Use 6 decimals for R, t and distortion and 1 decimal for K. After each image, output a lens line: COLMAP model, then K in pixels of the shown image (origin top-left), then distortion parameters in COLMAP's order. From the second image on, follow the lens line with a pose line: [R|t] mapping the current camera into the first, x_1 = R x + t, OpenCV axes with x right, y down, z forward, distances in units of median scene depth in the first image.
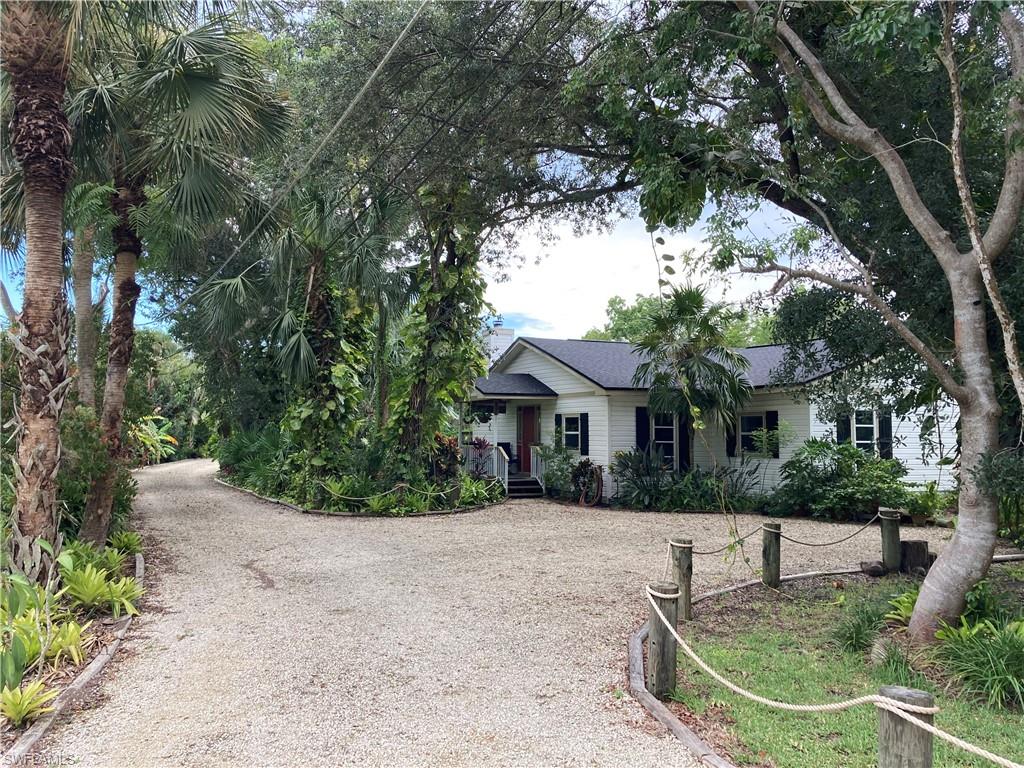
lens RADIAL K [[843.5, 0, 509.1], [0, 843.5, 382.2], [0, 0, 1]] dist [0.028636, -0.023923]
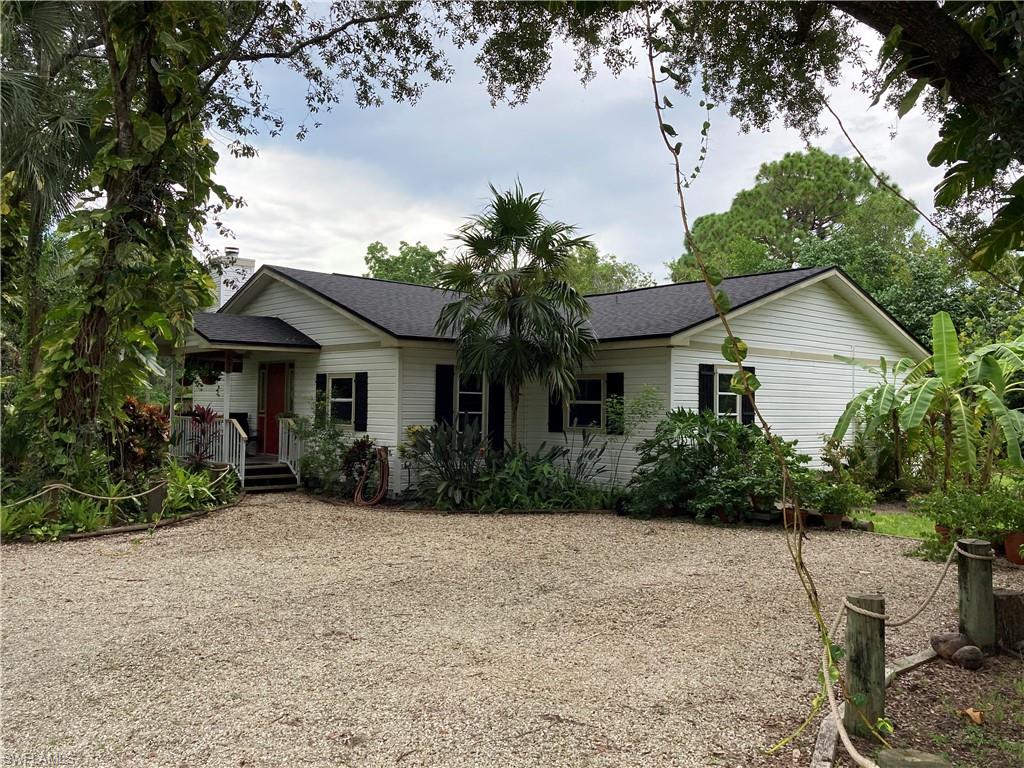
lens RADIAL K [[843.5, 0, 521.9], [0, 843.5, 381.9], [0, 0, 1]] dist [0.028636, -0.023923]
pose [[0.948127, 0.016354, 0.317470, -0.008443], [-0.027740, 0.999123, 0.031376, 0.019932], [-0.316678, -0.038555, 0.947749, 0.304101]]
